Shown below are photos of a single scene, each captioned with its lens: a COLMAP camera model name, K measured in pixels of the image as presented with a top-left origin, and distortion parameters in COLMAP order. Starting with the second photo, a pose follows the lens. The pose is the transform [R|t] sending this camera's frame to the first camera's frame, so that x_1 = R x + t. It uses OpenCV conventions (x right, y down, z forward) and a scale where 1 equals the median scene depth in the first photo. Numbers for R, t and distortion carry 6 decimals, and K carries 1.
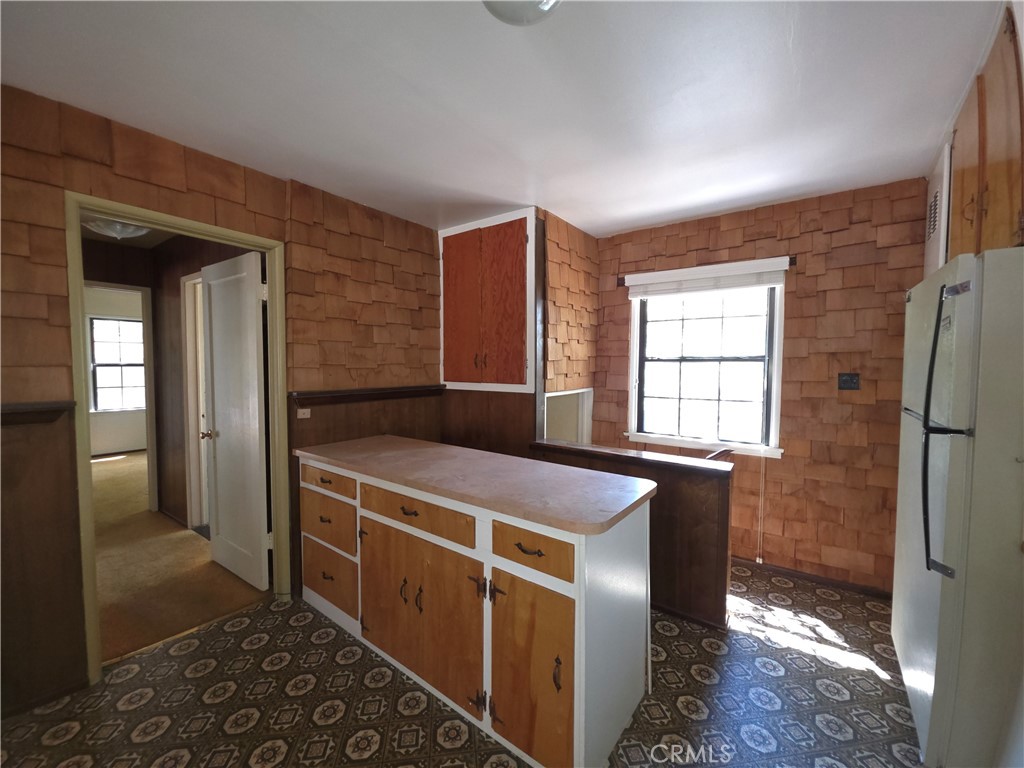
lens RADIAL K [[406.8, 0, 508.2], [0, 406.8, 383.3], [0, 0, 1]] dist [0.012124, -0.007877]
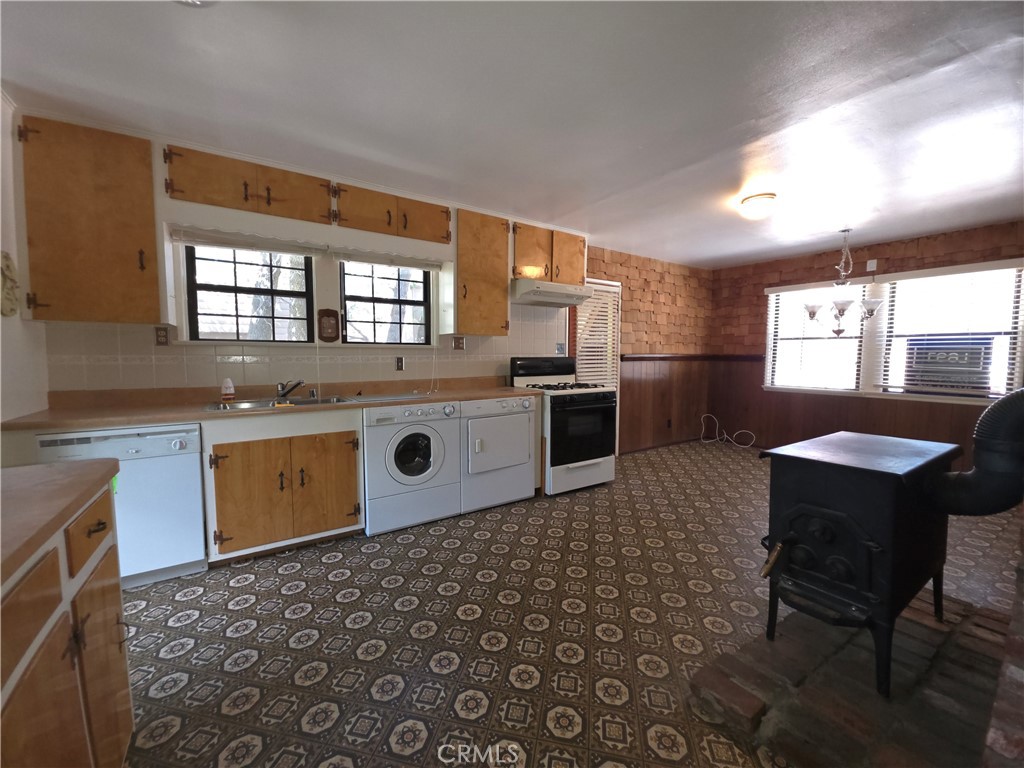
lens RADIAL K [[406.8, 0, 508.1], [0, 406.8, 383.8], [0, 0, 1]] dist [0.012124, -0.007877]
pose [[-0.938214, -0.032737, 0.344504, -0.539635], [0.010158, 0.992481, 0.121976, 0.021006], [-0.345906, 0.117939, -0.930827, 0.794836]]
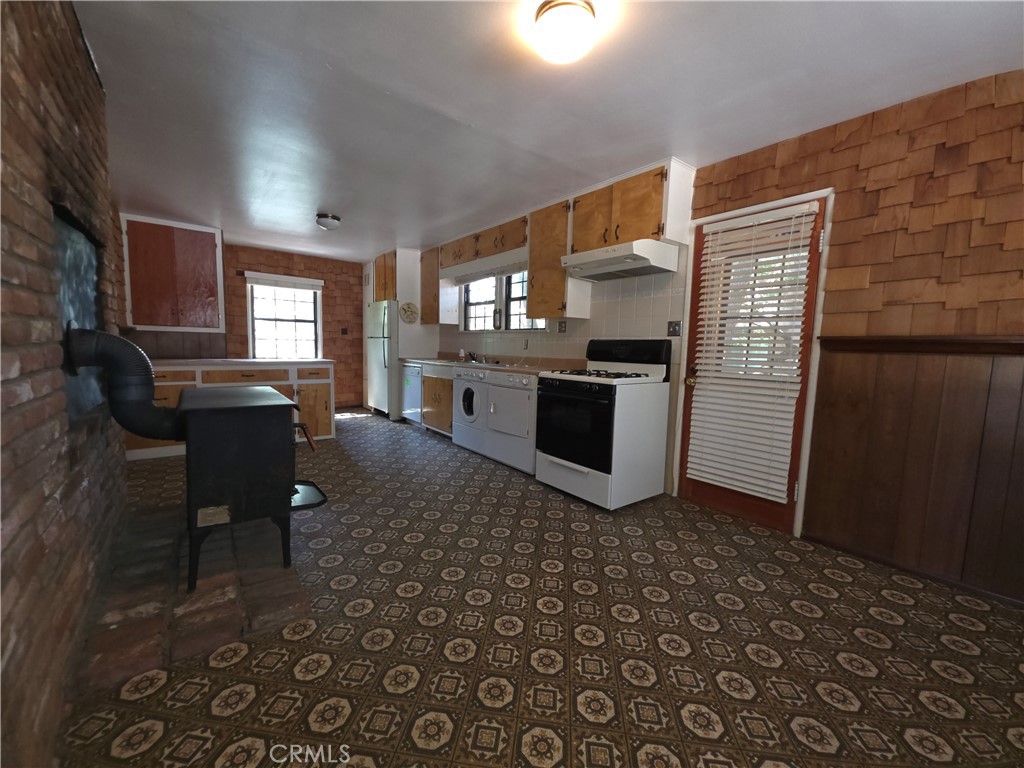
lens RADIAL K [[406.8, 0, 506.5], [0, 406.8, 383.8], [0, 0, 1]] dist [0.012124, -0.007877]
pose [[0.273120, -0.087607, 0.957982, -1.500032], [0.022877, 0.996154, 0.084575, 0.137240], [-0.961708, -0.001183, 0.274074, -0.782327]]
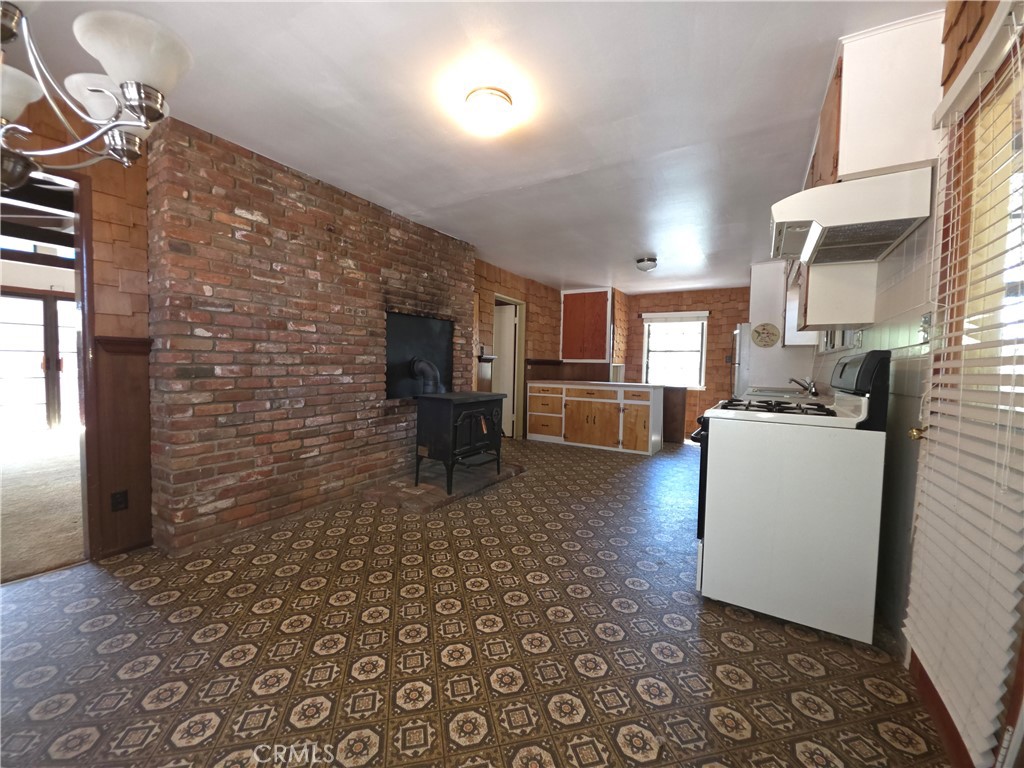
lens RADIAL K [[406.8, 0, 508.7], [0, 406.8, 382.5], [0, 0, 1]] dist [0.012124, -0.007877]
pose [[0.995568, 0.014111, 0.092981, -0.836362], [-0.013560, 0.999887, -0.006549, 0.181836], [-0.093063, 0.005260, 0.995646, -1.504494]]
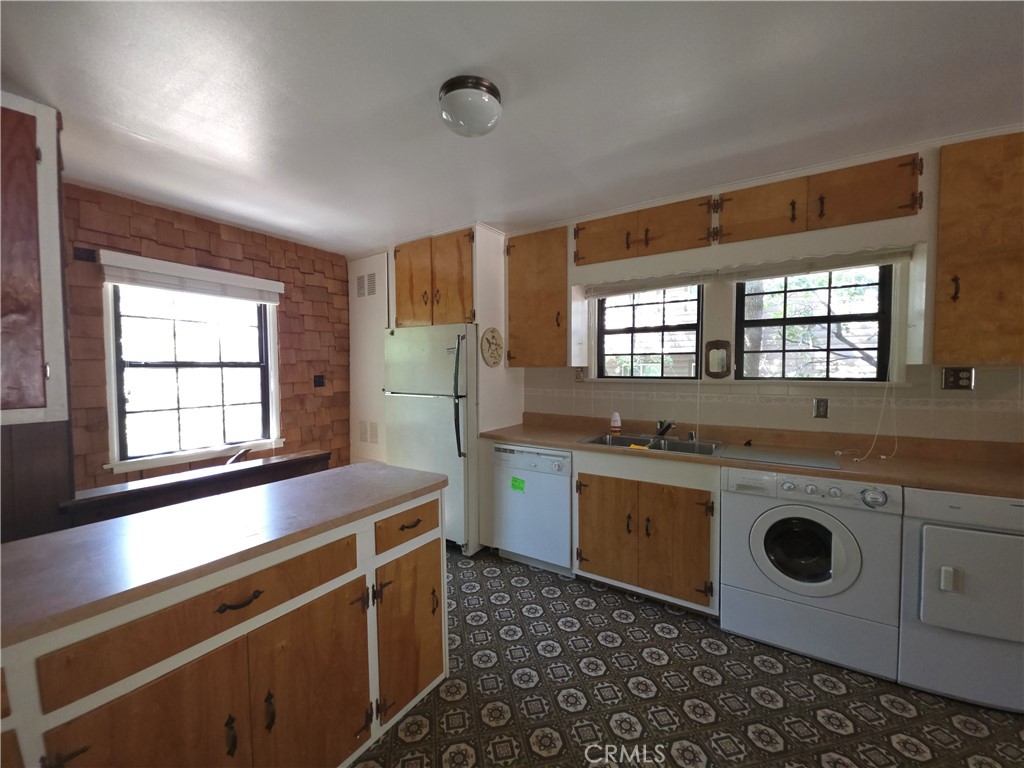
lens RADIAL K [[406.8, 0, 506.7], [0, 406.8, 384.6], [0, 0, 1]] dist [0.012124, -0.007877]
pose [[-0.061502, -0.042845, 0.997187, -0.632741], [0.054148, 0.997464, 0.046197, -0.023085], [-0.996637, 0.056837, -0.059026, 0.426159]]
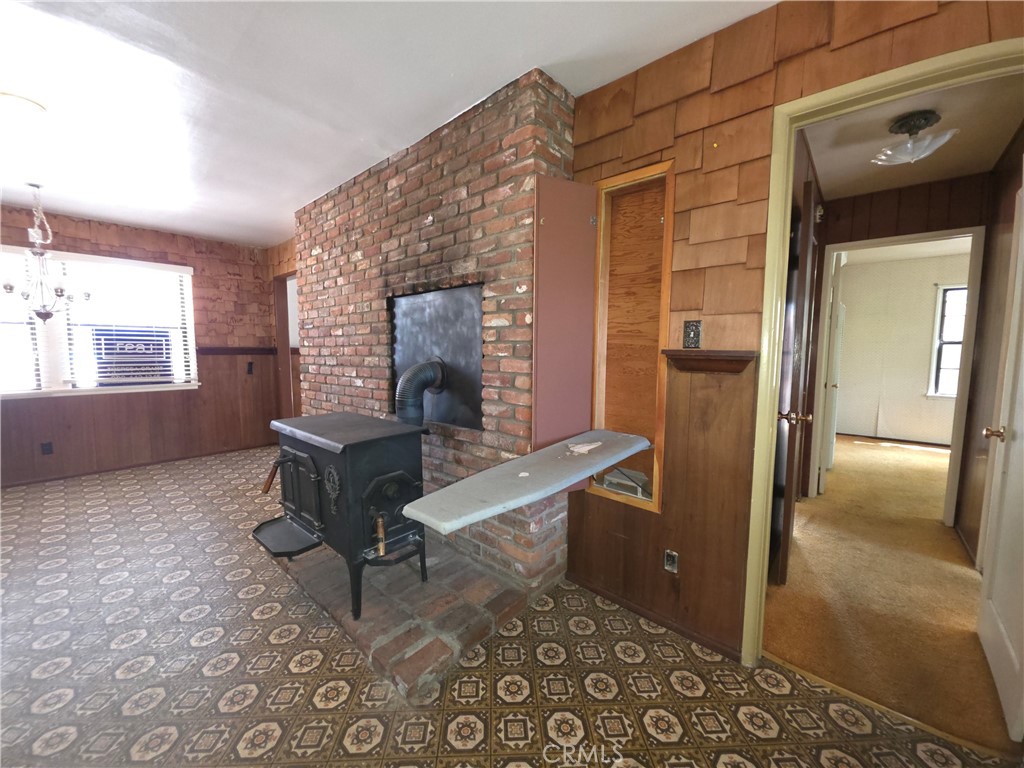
lens RADIAL K [[406.8, 0, 508.5], [0, 406.8, 383.6], [0, 0, 1]] dist [0.012124, -0.007877]
pose [[-0.097281, 0.082417, -0.991839, -0.080061], [-0.055622, 0.994558, 0.088098, 0.043530], [0.993701, 0.063739, -0.092168, 0.366023]]
